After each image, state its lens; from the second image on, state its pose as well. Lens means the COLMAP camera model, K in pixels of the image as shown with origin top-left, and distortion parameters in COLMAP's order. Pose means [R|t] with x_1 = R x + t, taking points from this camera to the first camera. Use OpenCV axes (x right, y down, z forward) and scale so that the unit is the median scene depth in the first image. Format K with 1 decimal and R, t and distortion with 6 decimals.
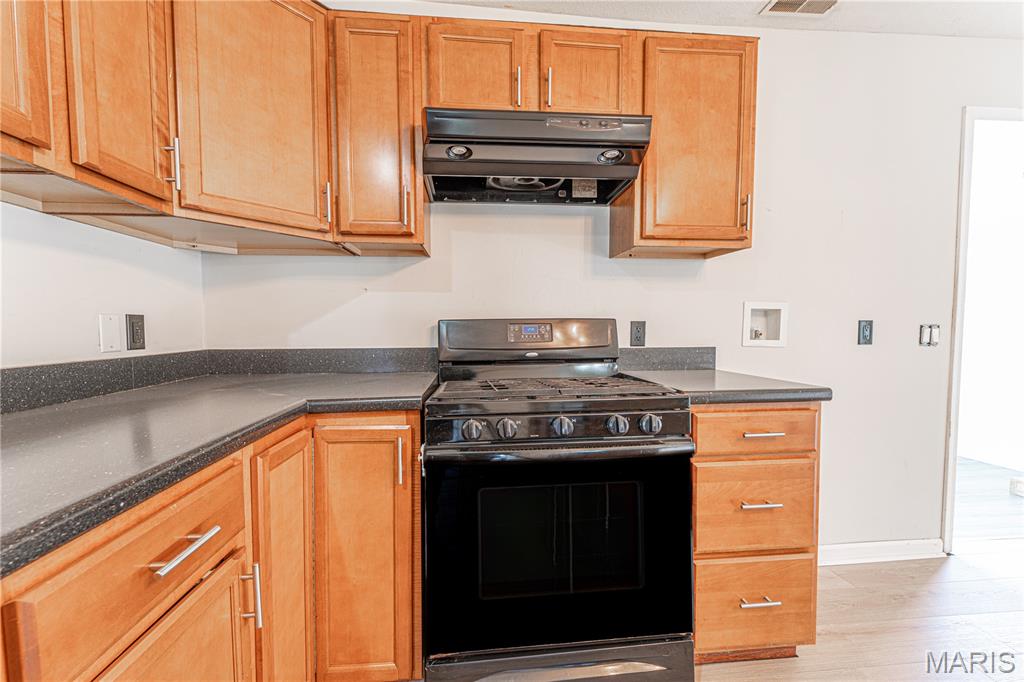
lens RADIAL K [[409.8, 0, 511.3], [0, 409.8, 344.3], [0, 0, 1]] dist [-0.001972, 0.000396]
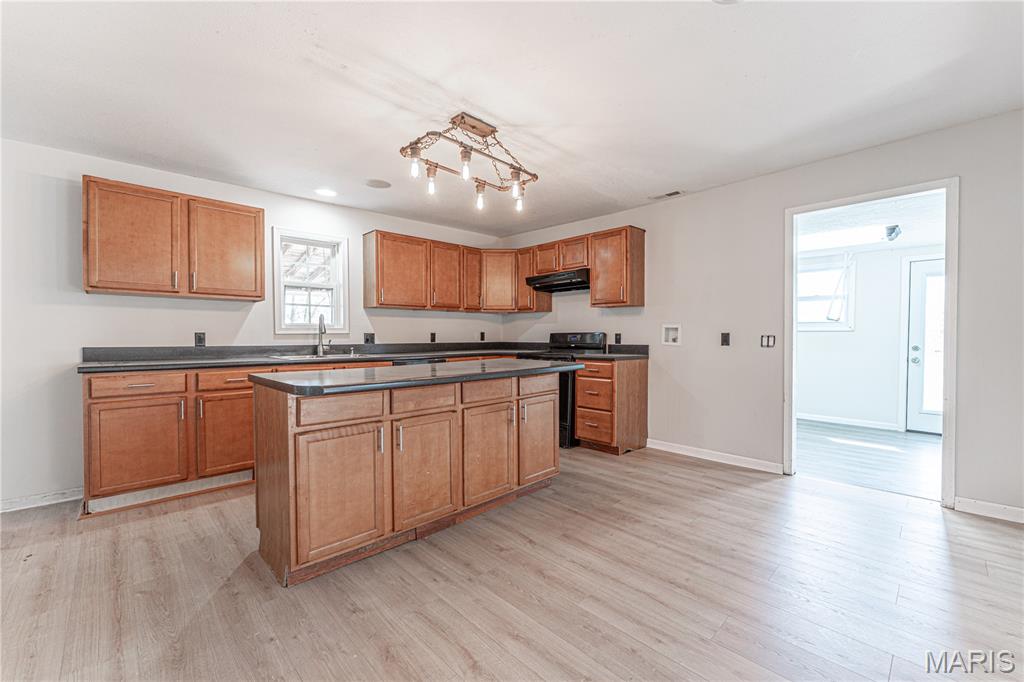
lens RADIAL K [[409.8, 0, 505.3], [0, 409.8, 344.6], [0, 0, 1]] dist [-0.001972, 0.000396]
pose [[0.621444, 0.021077, -0.783175, 2.346420], [-0.038150, 0.999266, -0.003379, 0.055498], [0.782529, 0.031978, 0.621792, -1.320607]]
